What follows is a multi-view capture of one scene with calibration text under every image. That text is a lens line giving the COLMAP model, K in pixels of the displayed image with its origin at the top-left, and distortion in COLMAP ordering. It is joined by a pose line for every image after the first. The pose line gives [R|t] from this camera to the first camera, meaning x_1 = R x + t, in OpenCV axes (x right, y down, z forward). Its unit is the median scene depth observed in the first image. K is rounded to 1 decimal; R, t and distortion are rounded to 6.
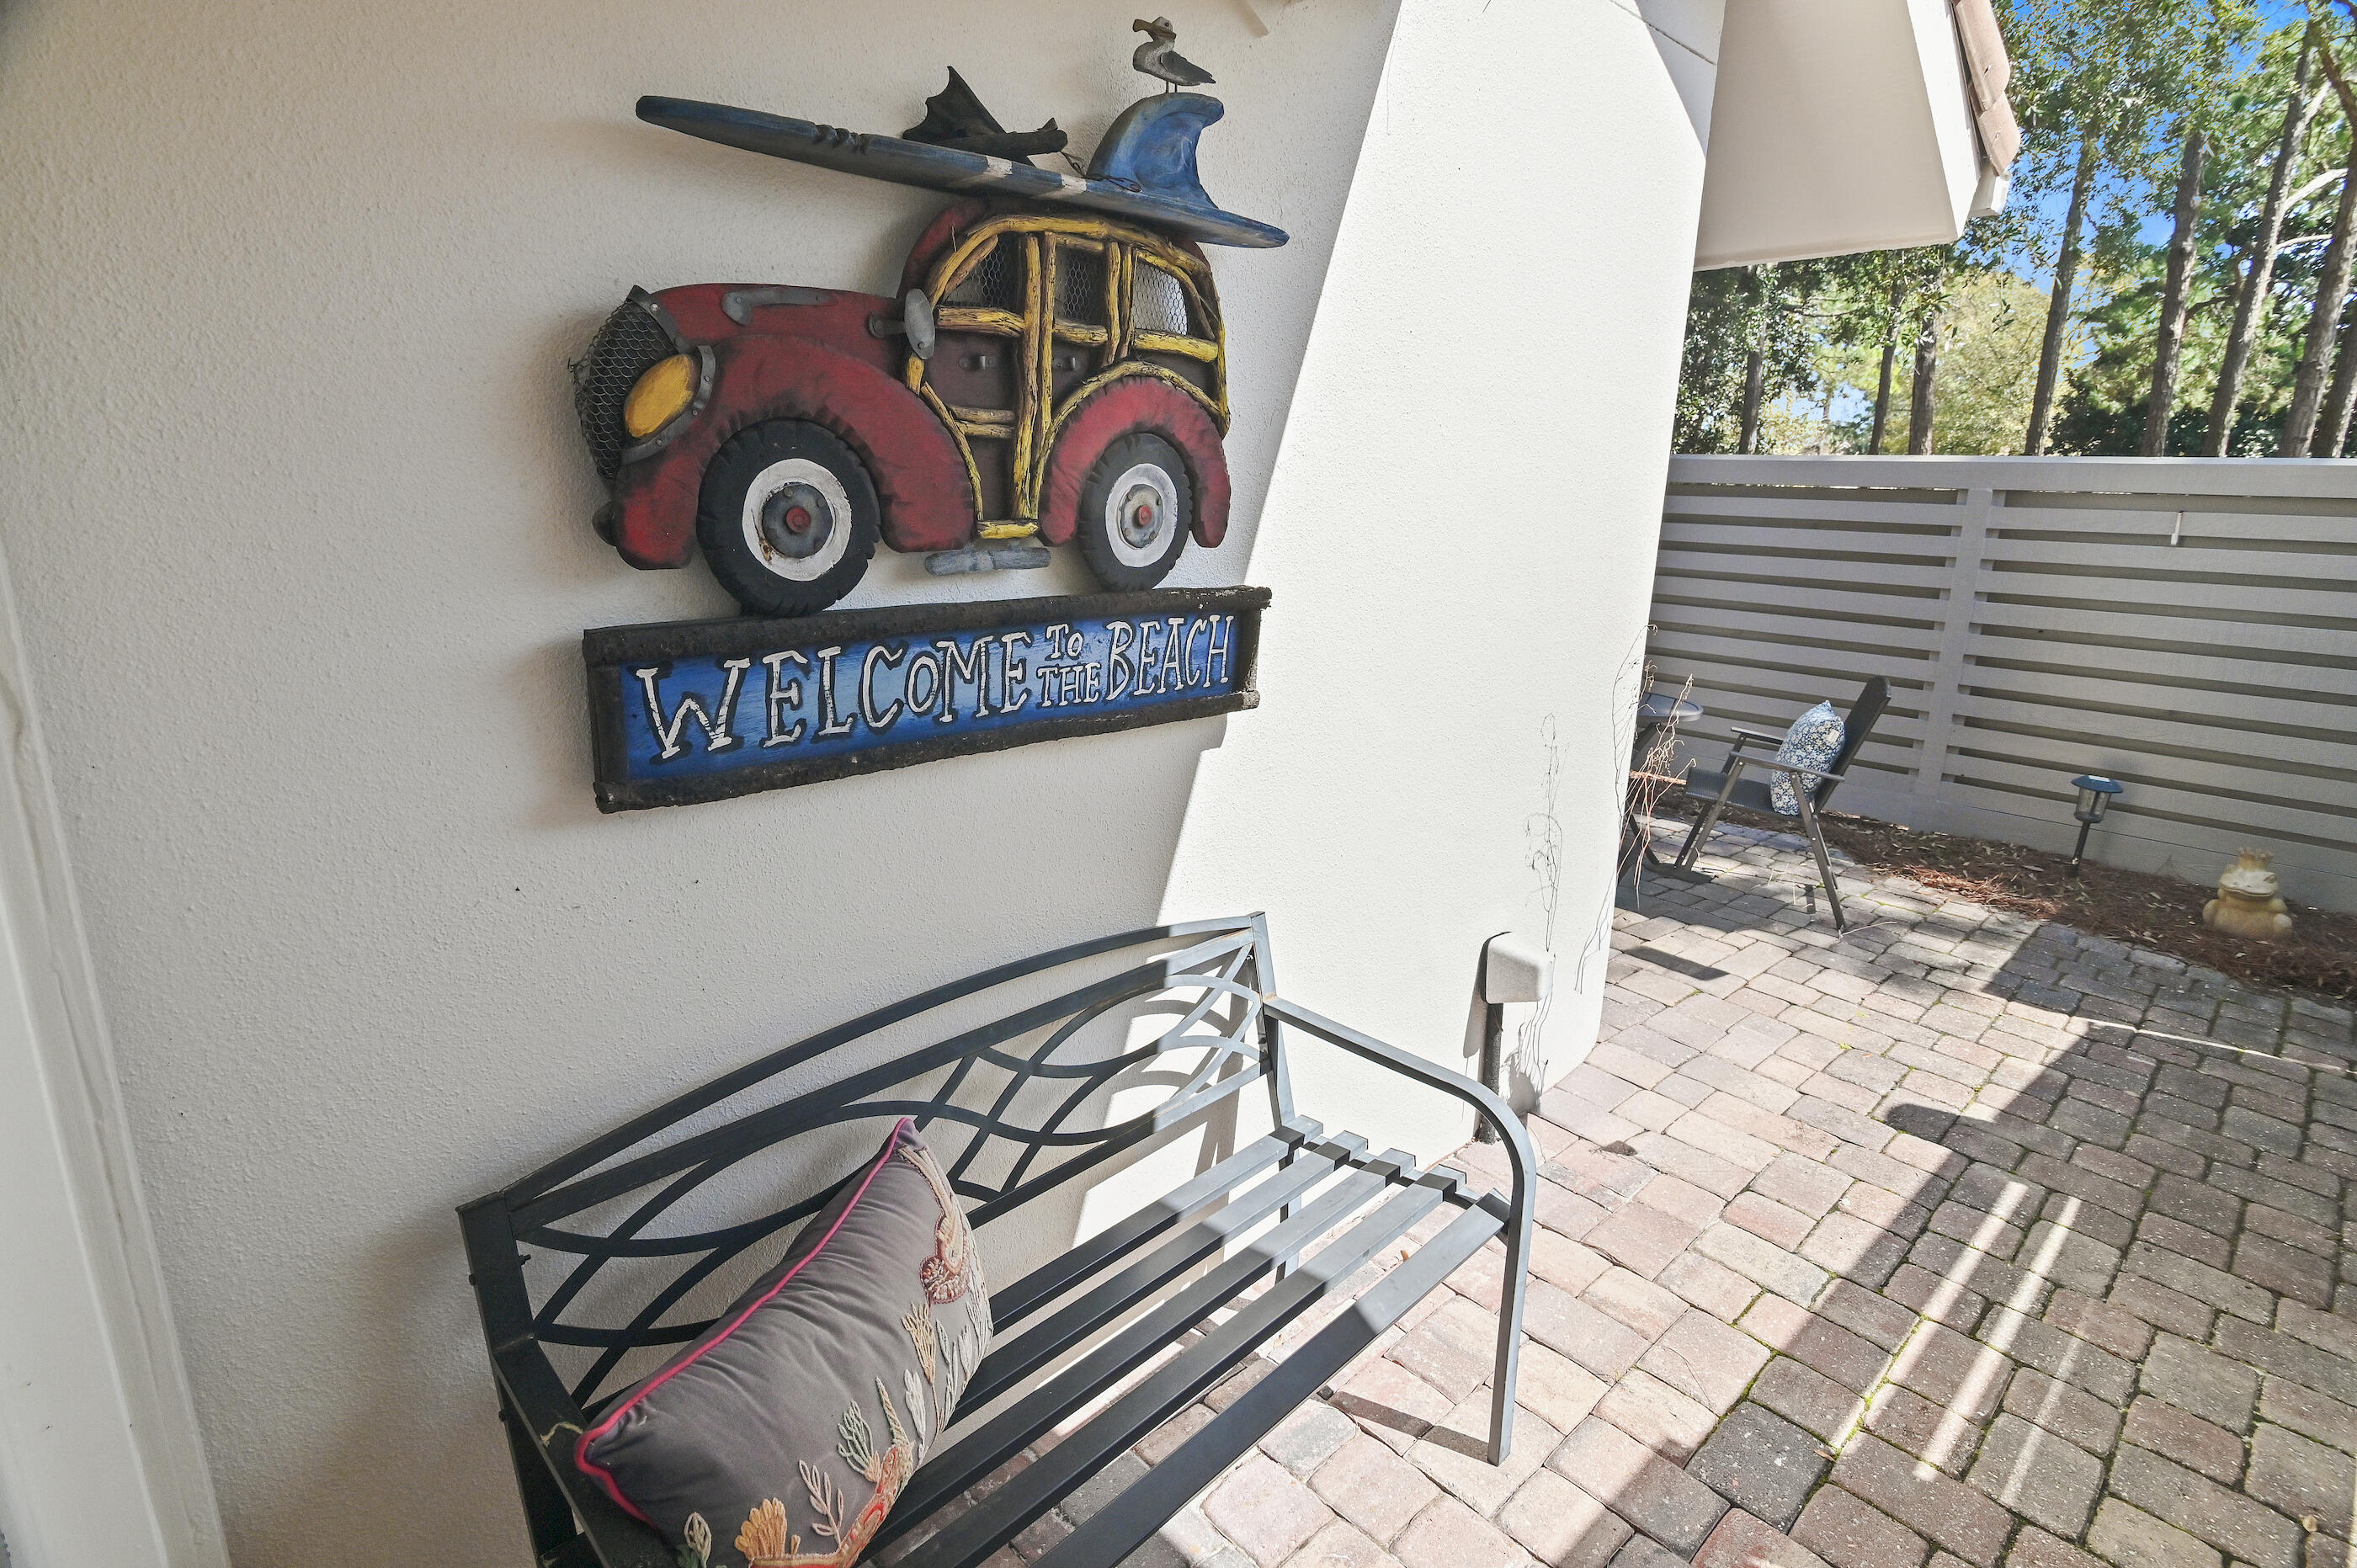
lens RADIAL K [[1137.2, 0, 1183.9], [0, 1137.2, 766.8], [0, 0, 1]] dist [-0.000749, 0.000550]
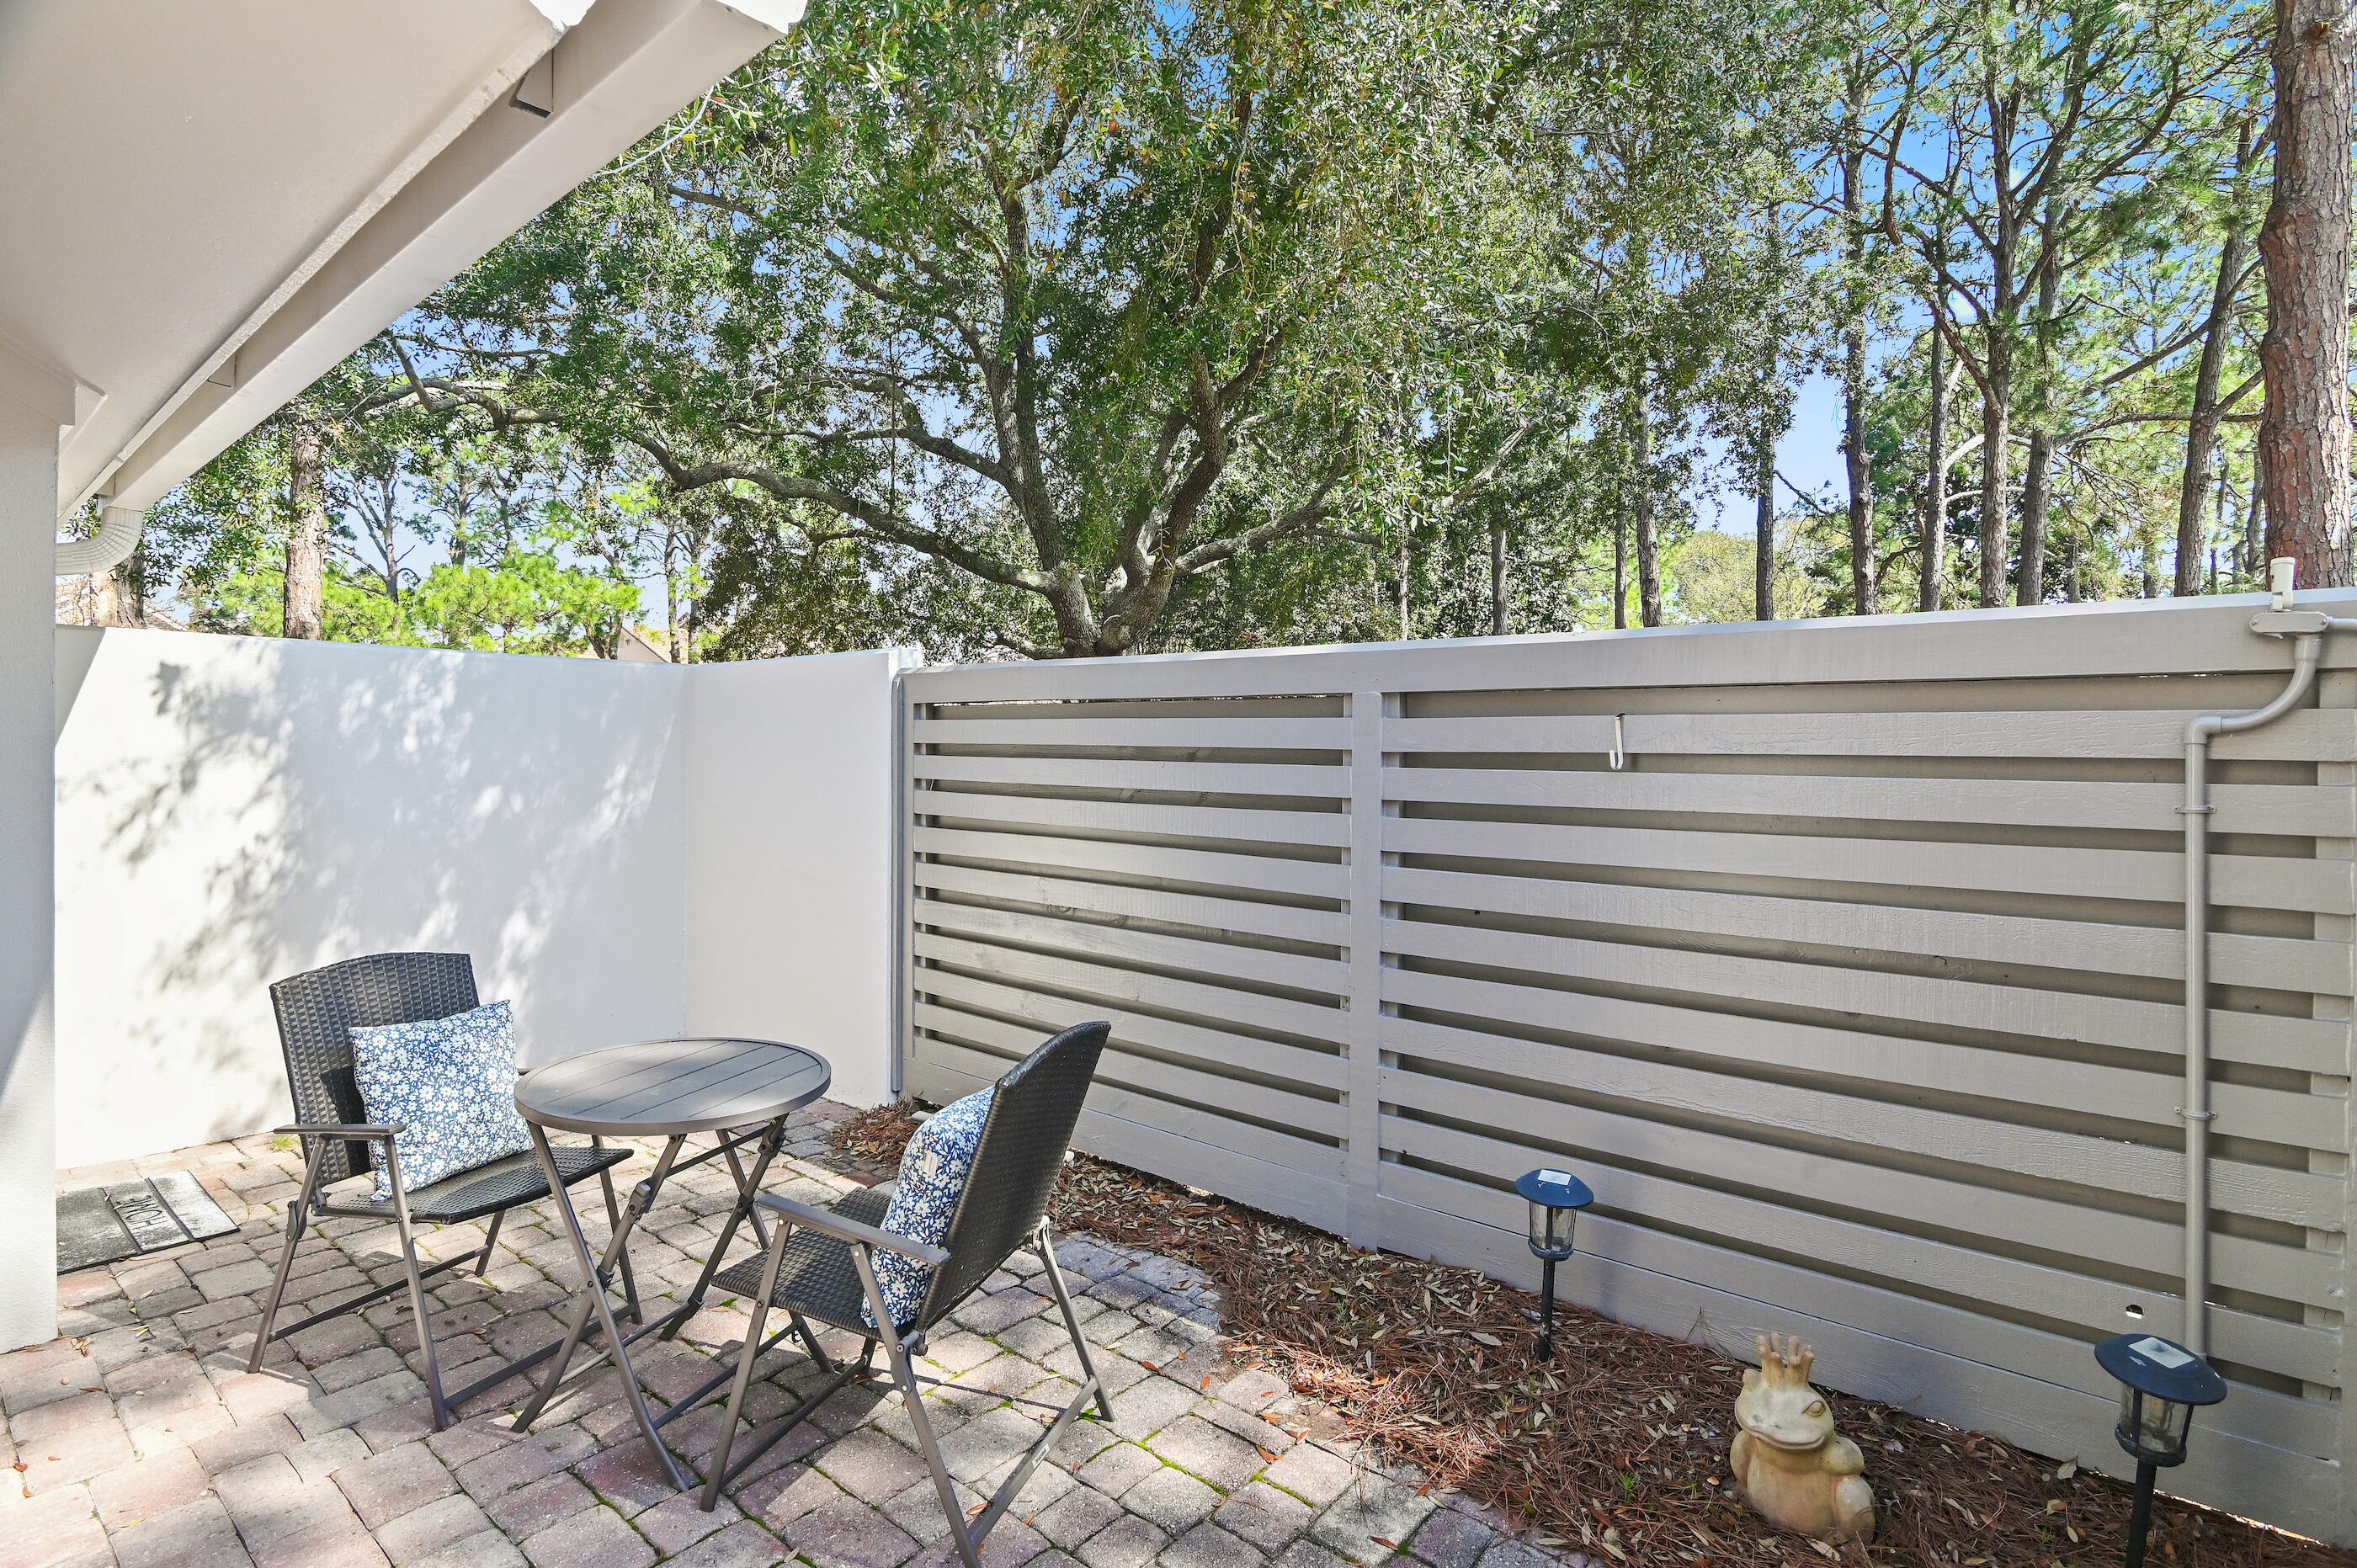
lens RADIAL K [[1121.5, 0, 1167.1], [0, 1121.5, 792.6], [0, 0, 1]] dist [-0.011321, 0.000495]
pose [[0.995244, -0.026755, 0.093671, 0.519140], [0.044852, 0.979418, -0.196797, -0.069672], [-0.086478, 0.200062, 0.975959, 0.401922]]
